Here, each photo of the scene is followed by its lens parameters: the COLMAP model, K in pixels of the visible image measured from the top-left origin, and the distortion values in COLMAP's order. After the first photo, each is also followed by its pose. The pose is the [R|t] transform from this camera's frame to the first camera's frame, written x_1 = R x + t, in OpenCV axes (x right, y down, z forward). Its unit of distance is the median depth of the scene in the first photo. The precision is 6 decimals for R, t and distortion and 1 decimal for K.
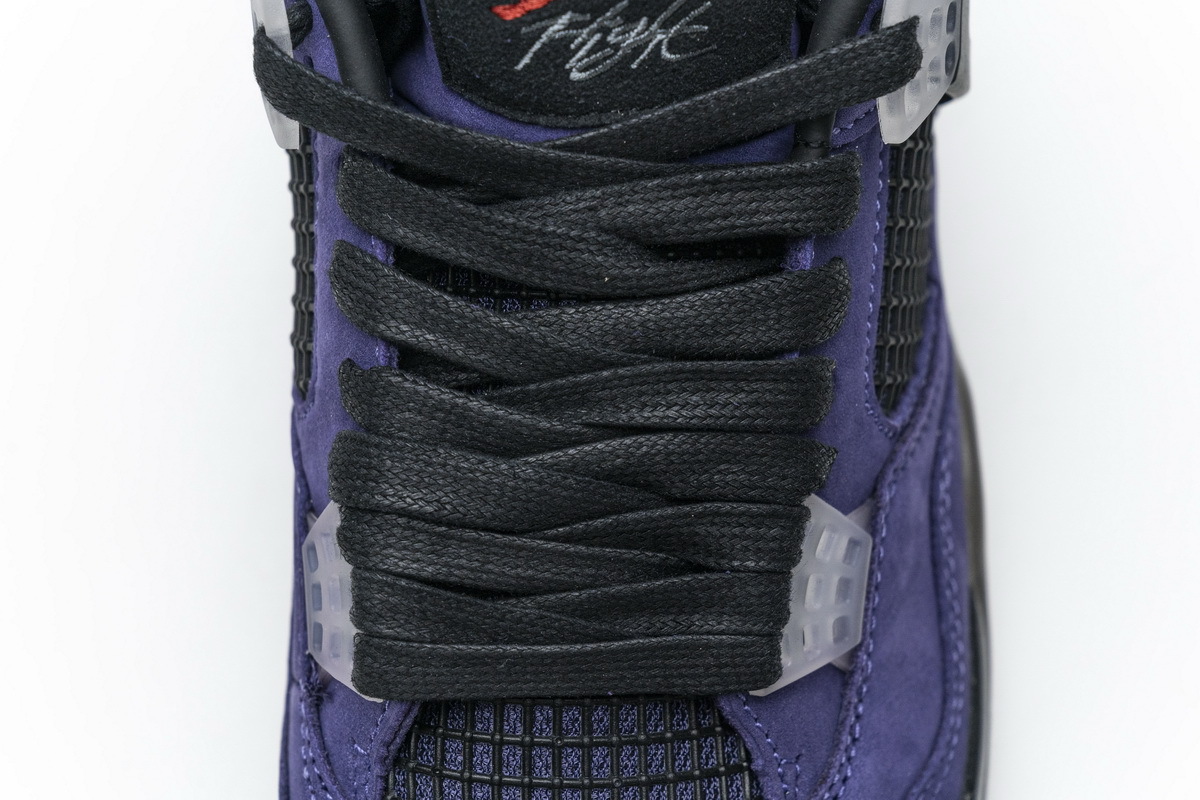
lens RADIAL K [[2323.0, 0, 599.5], [0, 2323.0, 401.4], [0, 0, 1]] dist [0.022391, 0.000000]
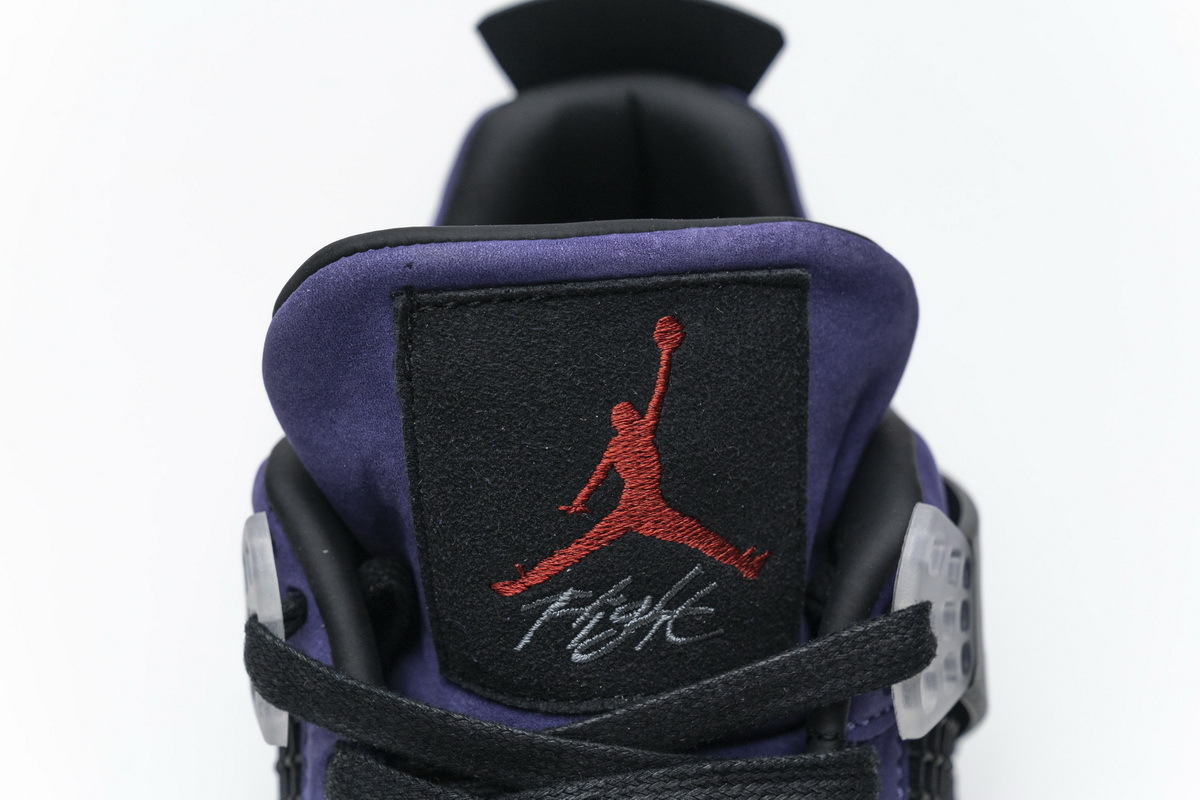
lens RADIAL K [[2323.0, 0, 599.9], [0, 2323.0, 401.0], [0, 0, 1]] dist [0.022391, 0.000000]
pose [[0.999988, -0.001546, -0.004622, 0.003597], [-0.000180, 0.935950, -0.352133, 0.097852], [0.004870, 0.352130, 0.935939, 0.061543]]
